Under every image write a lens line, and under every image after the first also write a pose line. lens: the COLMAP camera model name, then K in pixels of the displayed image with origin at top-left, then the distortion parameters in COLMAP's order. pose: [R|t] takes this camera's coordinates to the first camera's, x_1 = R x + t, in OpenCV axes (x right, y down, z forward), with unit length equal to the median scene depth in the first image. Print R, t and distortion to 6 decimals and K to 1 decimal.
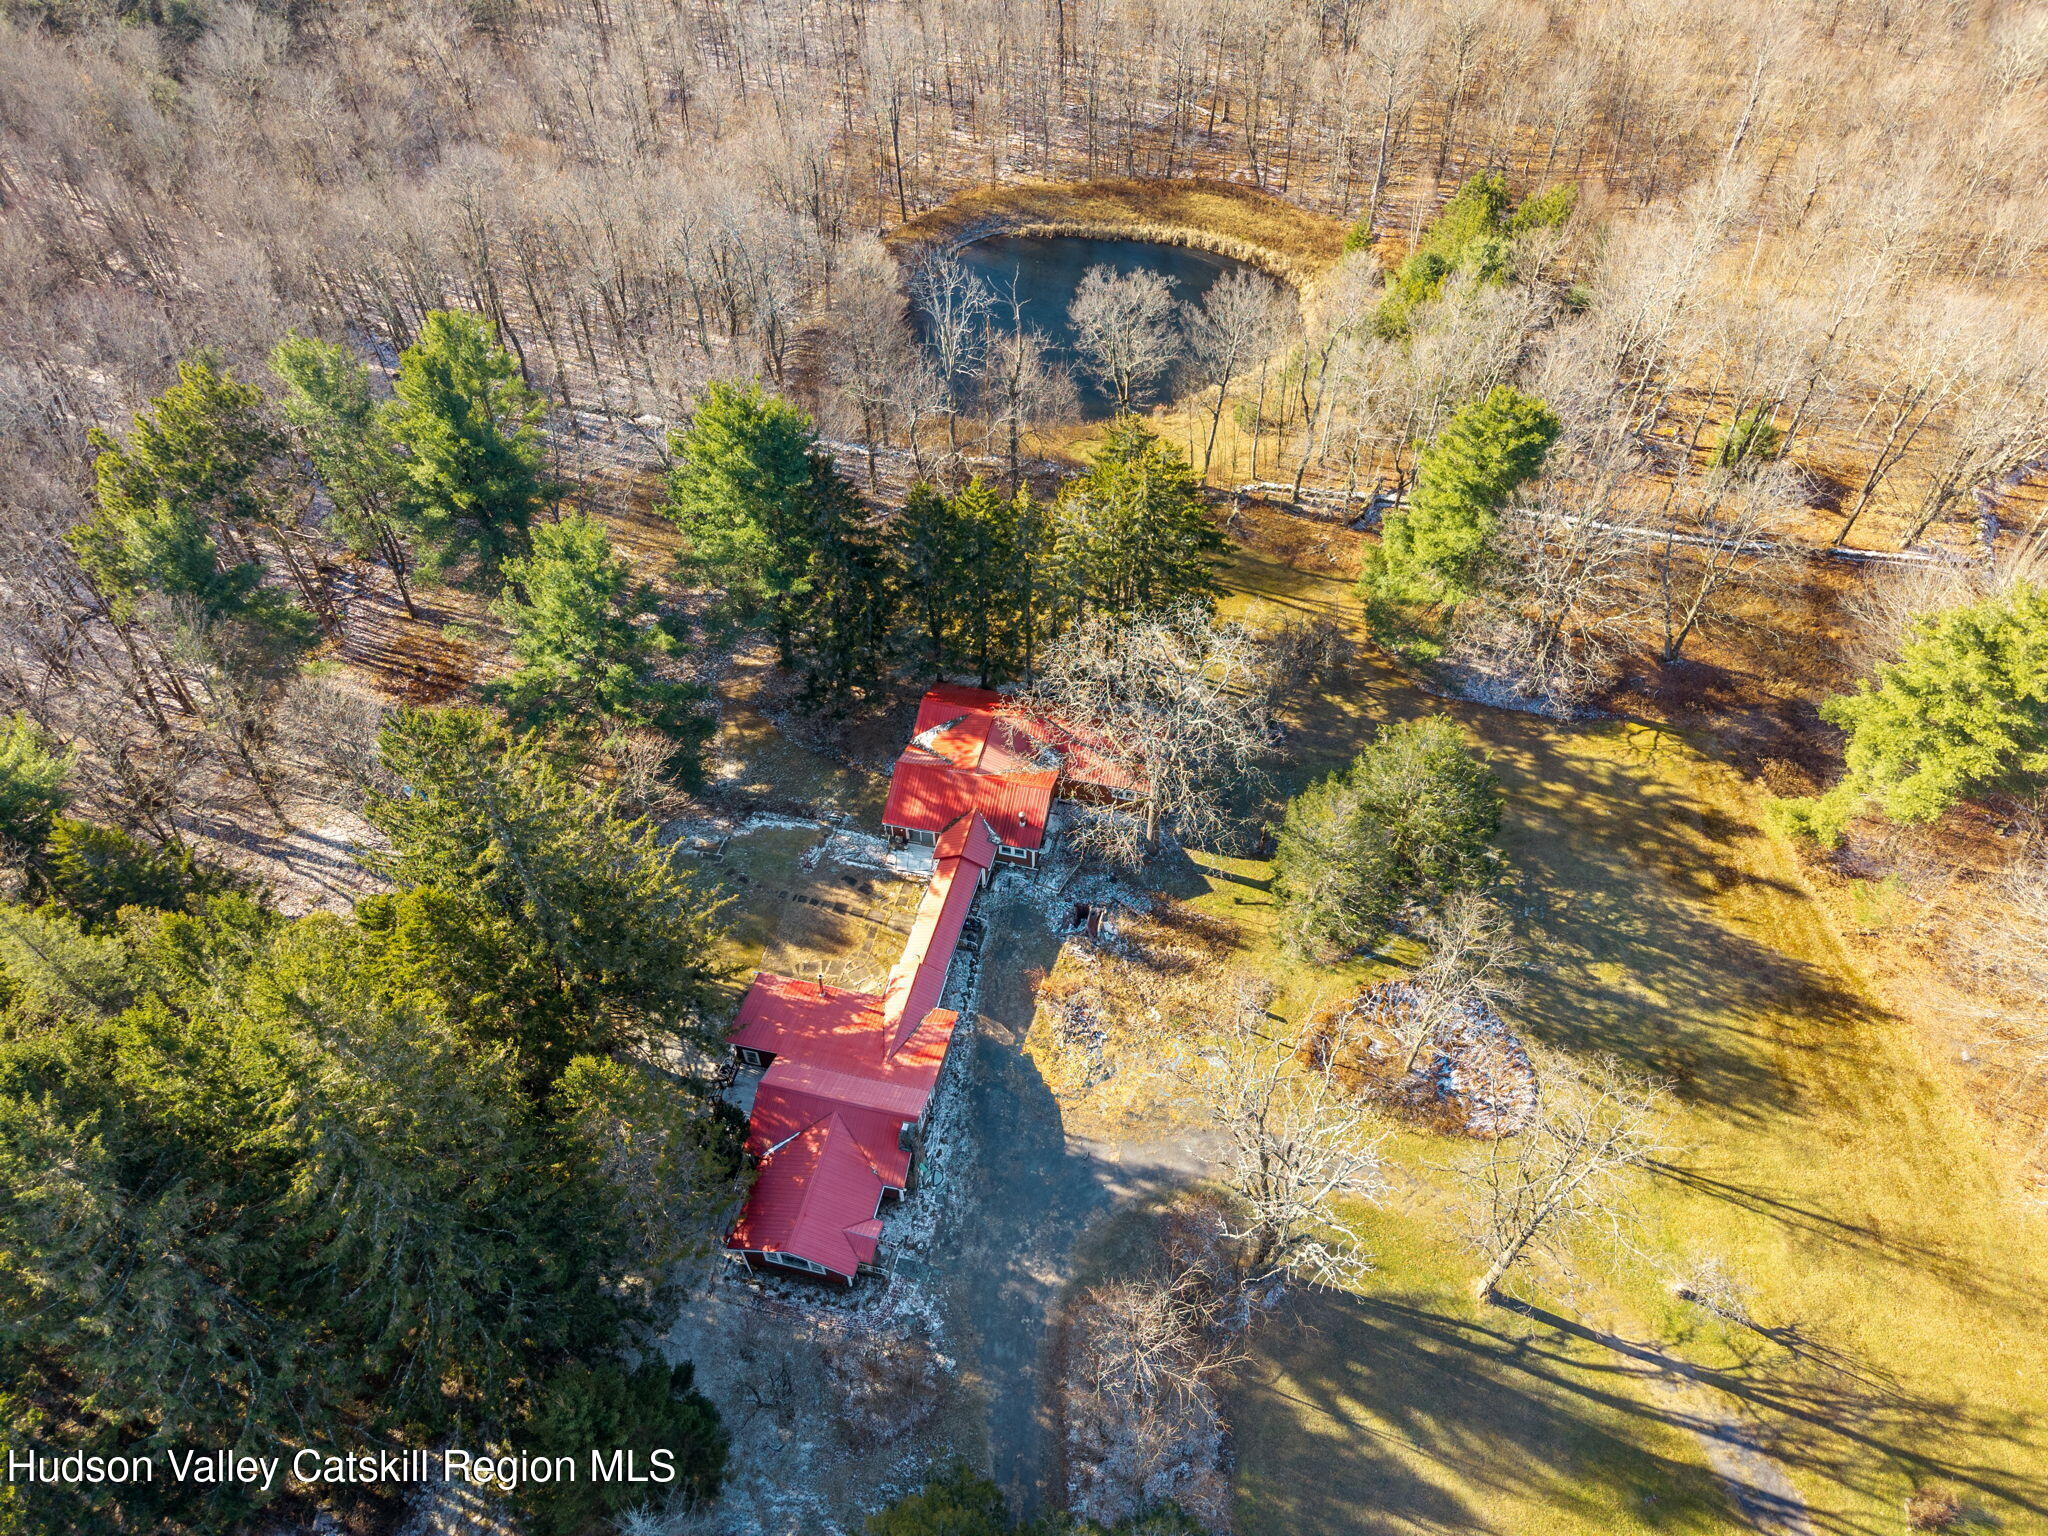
lens RADIAL K [[1358.4, 0, 1024.0], [0, 1358.4, 768.0], [0, 0, 1]] dist [0.087254, -0.066694]
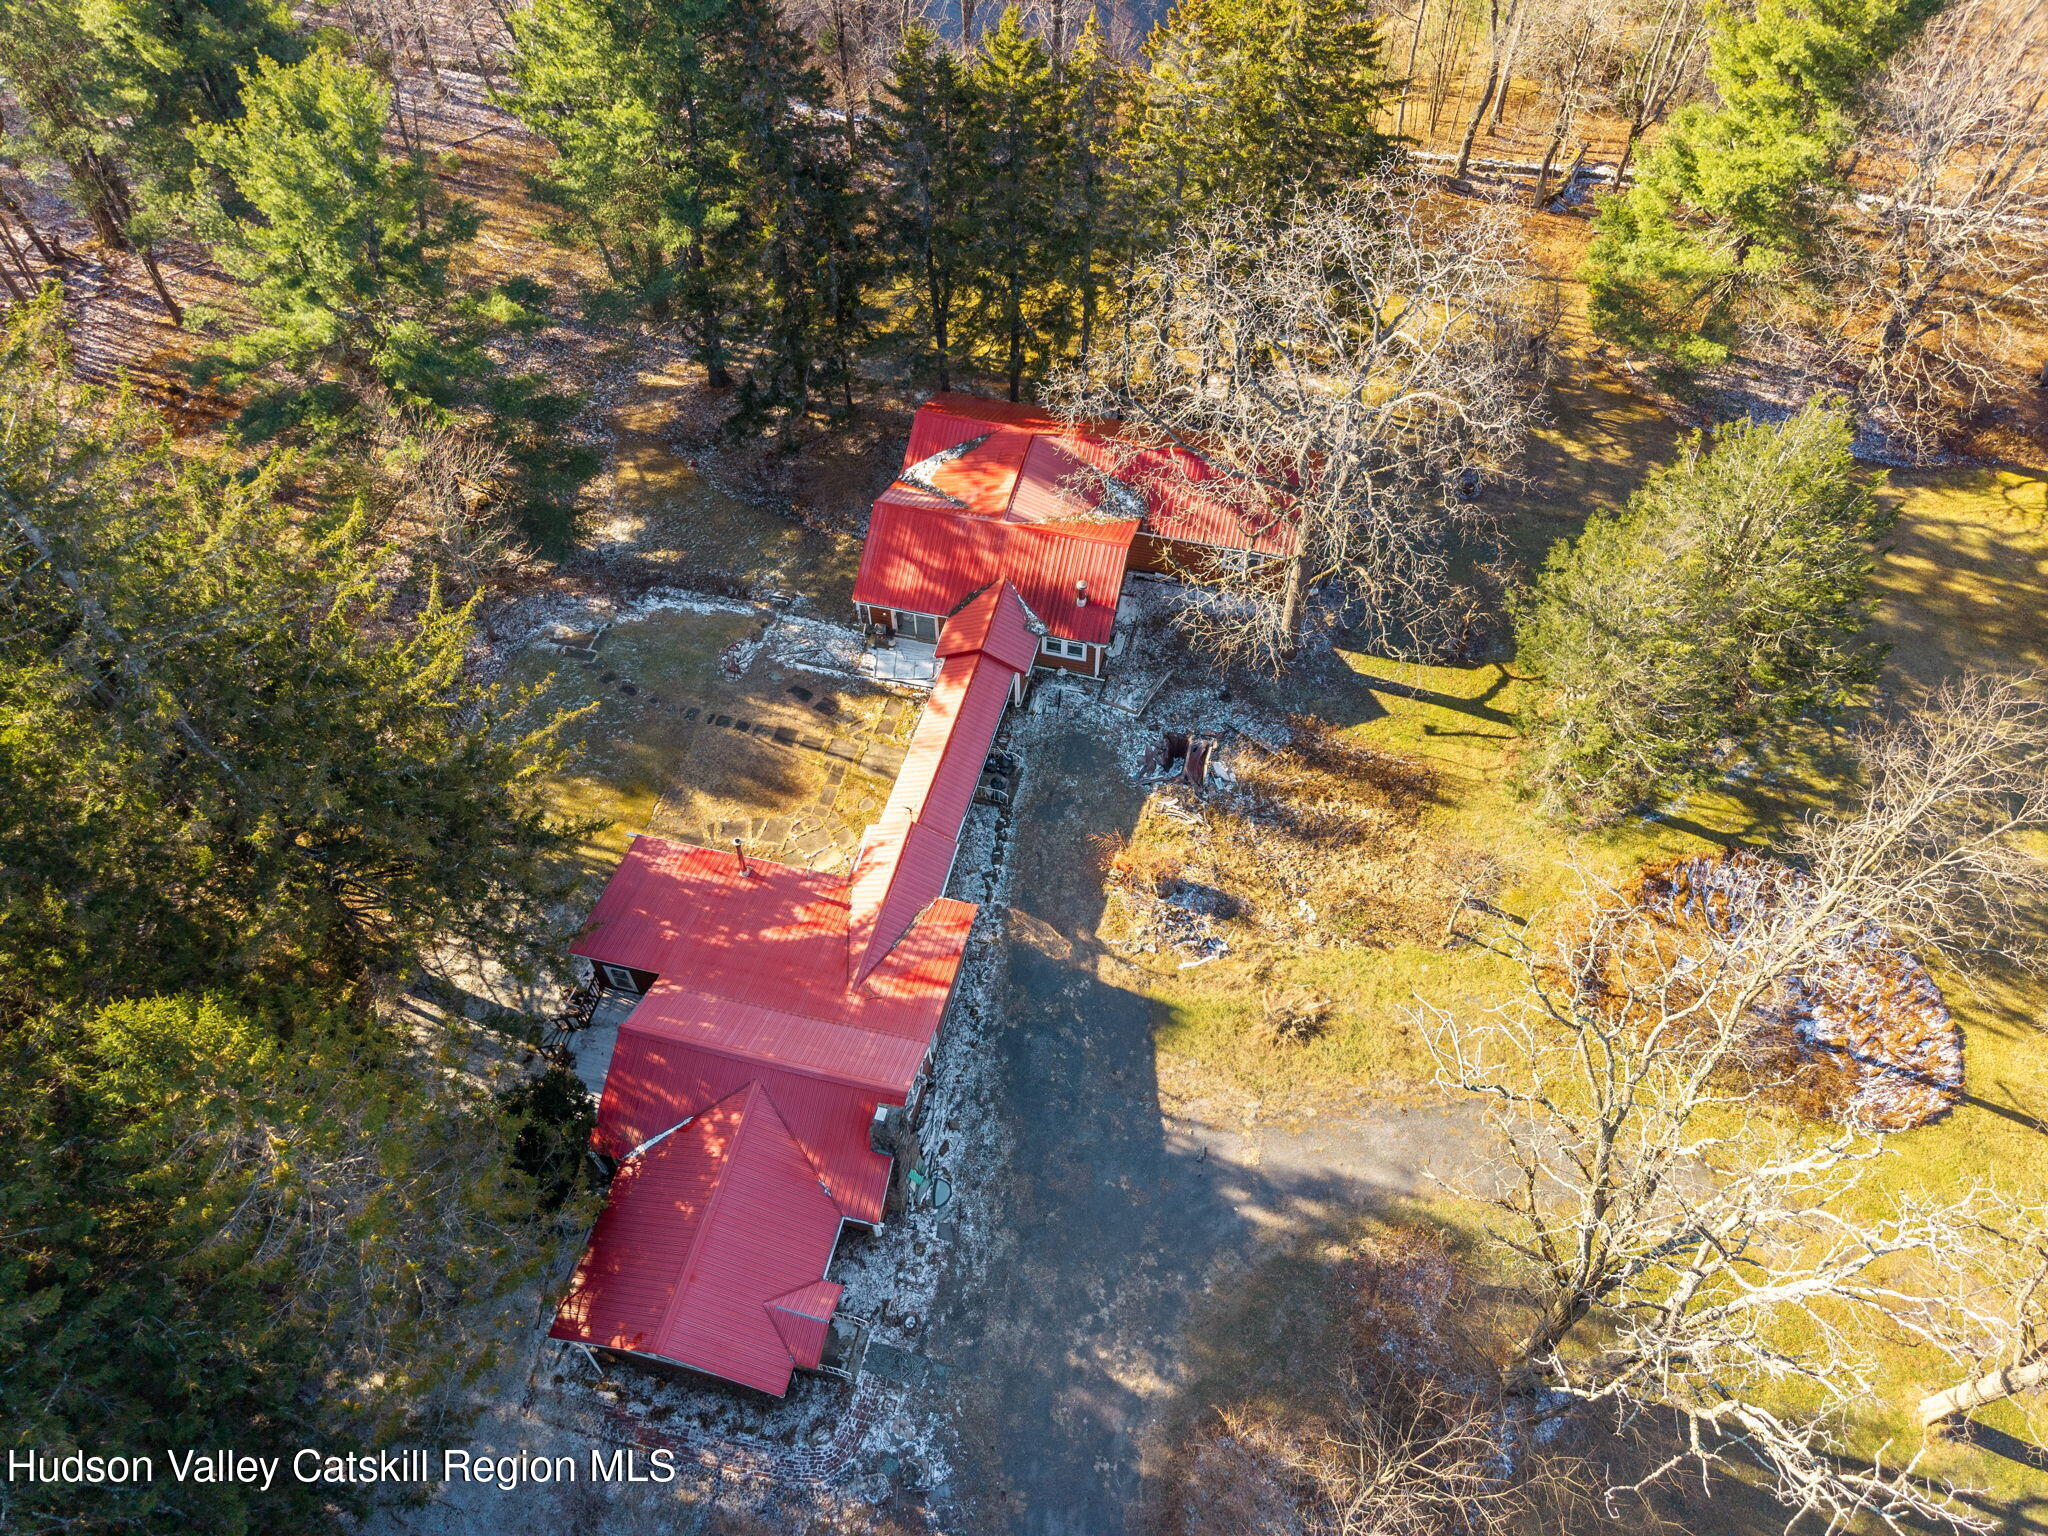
lens RADIAL K [[1319.6, 0, 1024.0], [0, 1319.6, 768.0], [0, 0, 1]] dist [0.027357, 0.000955]
pose [[0.999969, 0.007001, -0.003677, -0.024178], [-0.006696, 0.996978, 0.077398, 0.069777], [0.004208, -0.077371, 0.996994, 0.400800]]
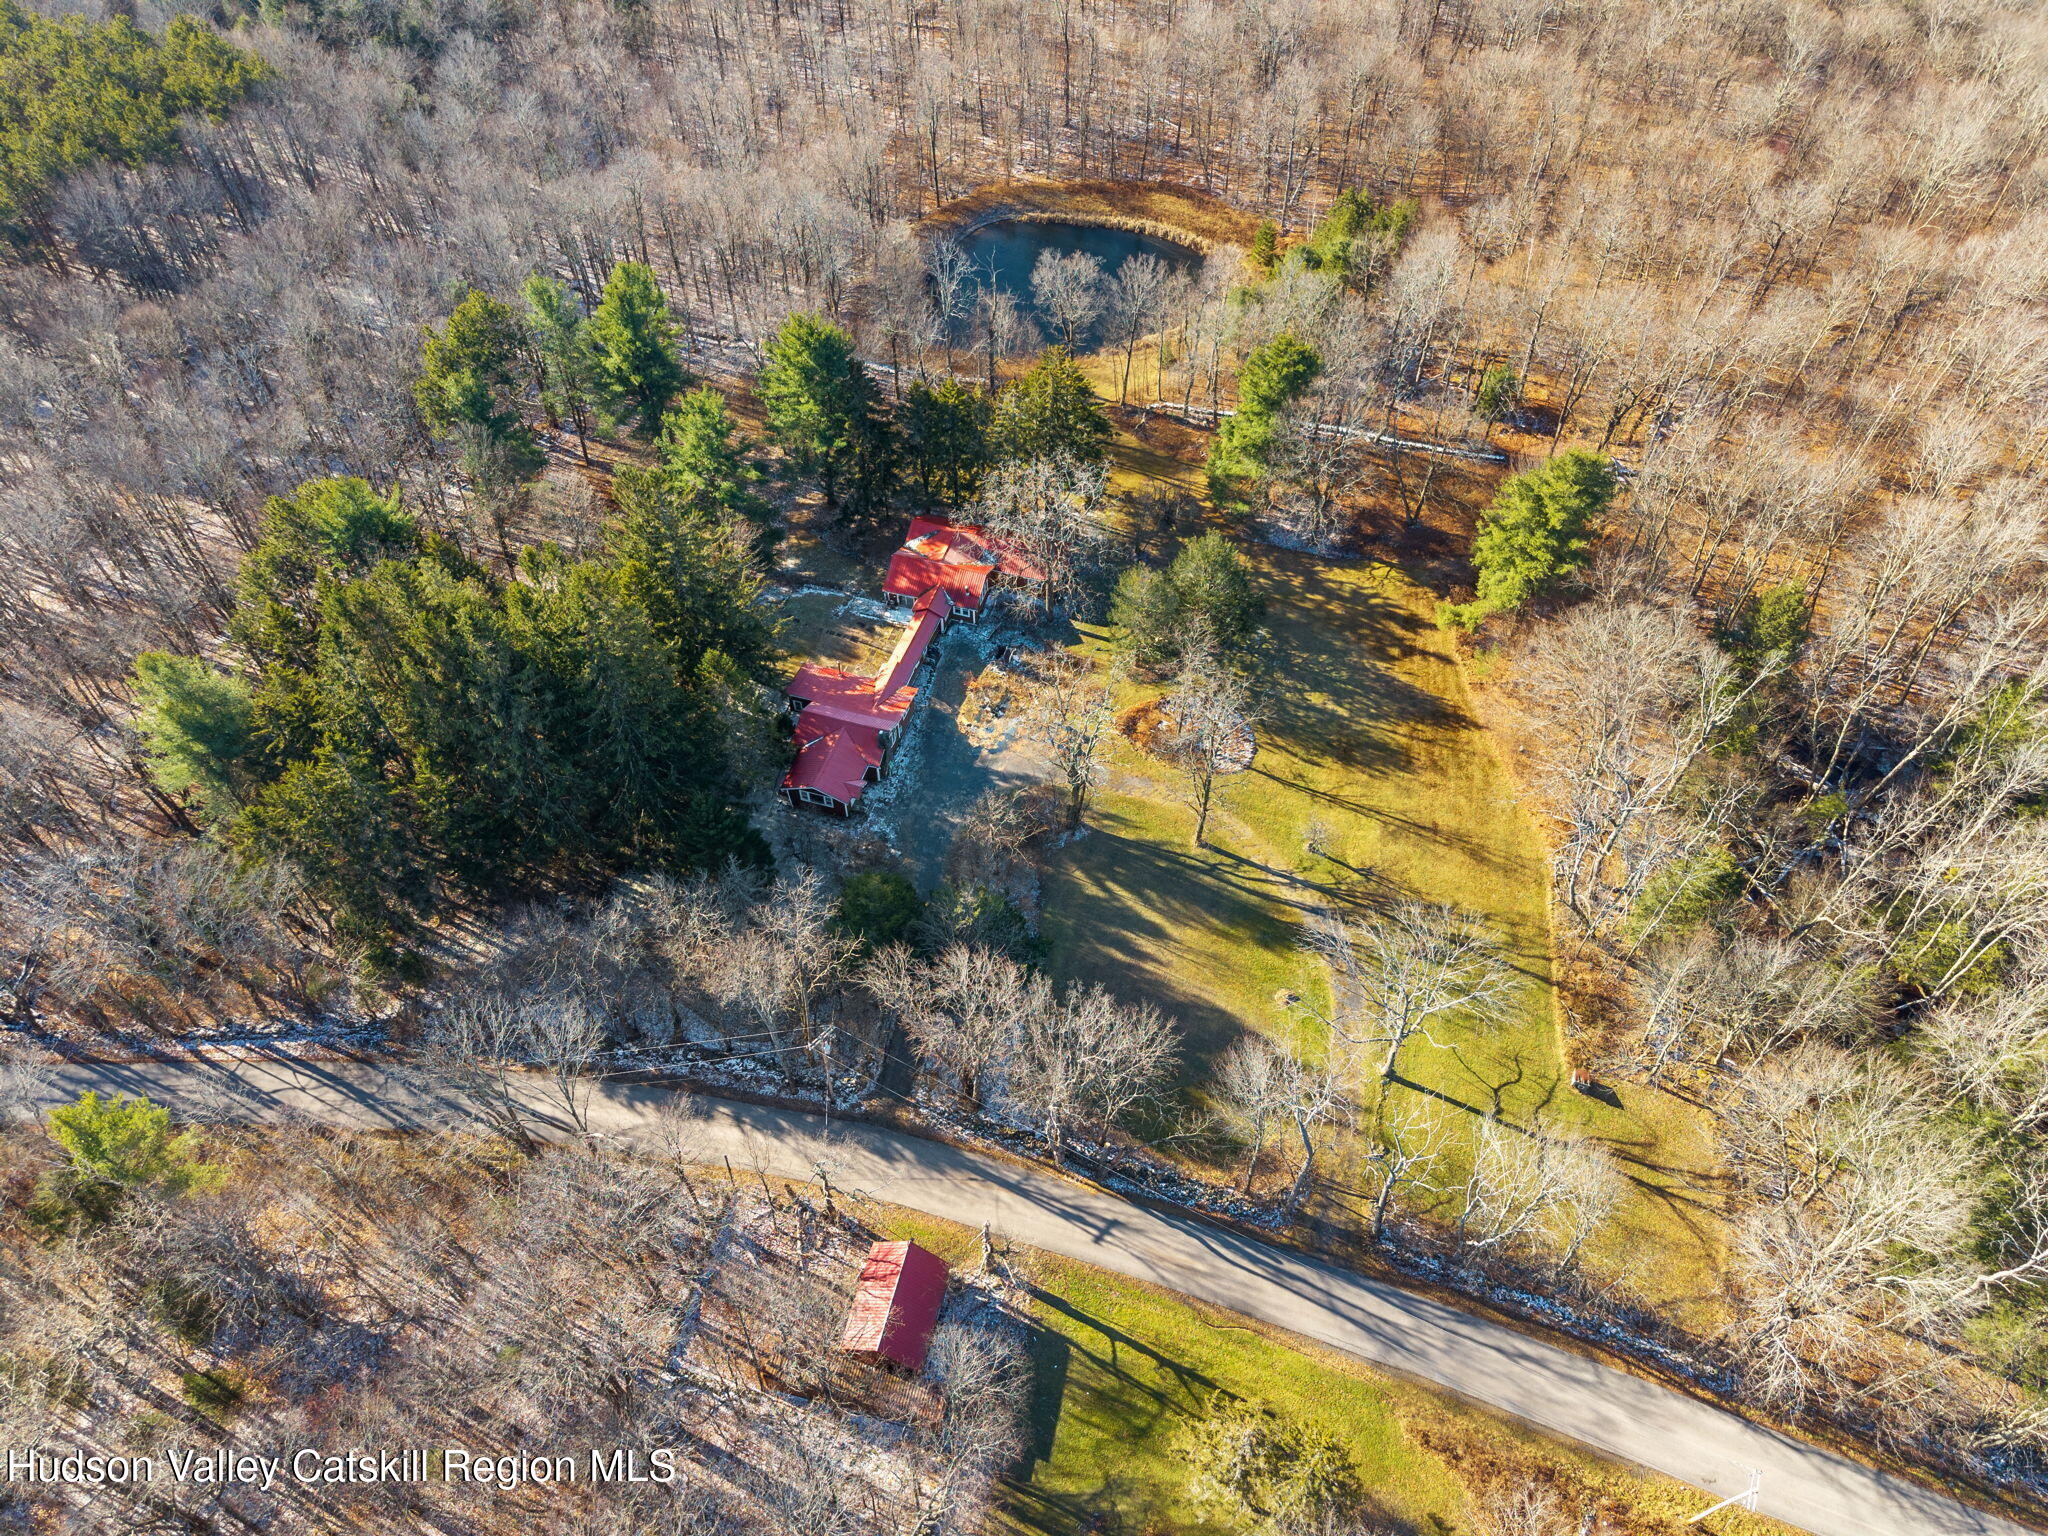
lens RADIAL K [[1431.5, 0, 1024.0], [0, 1431.5, 768.0], [0, 0, 1]] dist [0.170301, -0.218685]
pose [[0.997546, 0.051219, -0.047729, 0.158844], [-0.051195, 0.998687, 0.001729, 0.242391], [0.047754, 0.000719, 0.998859, -0.715436]]
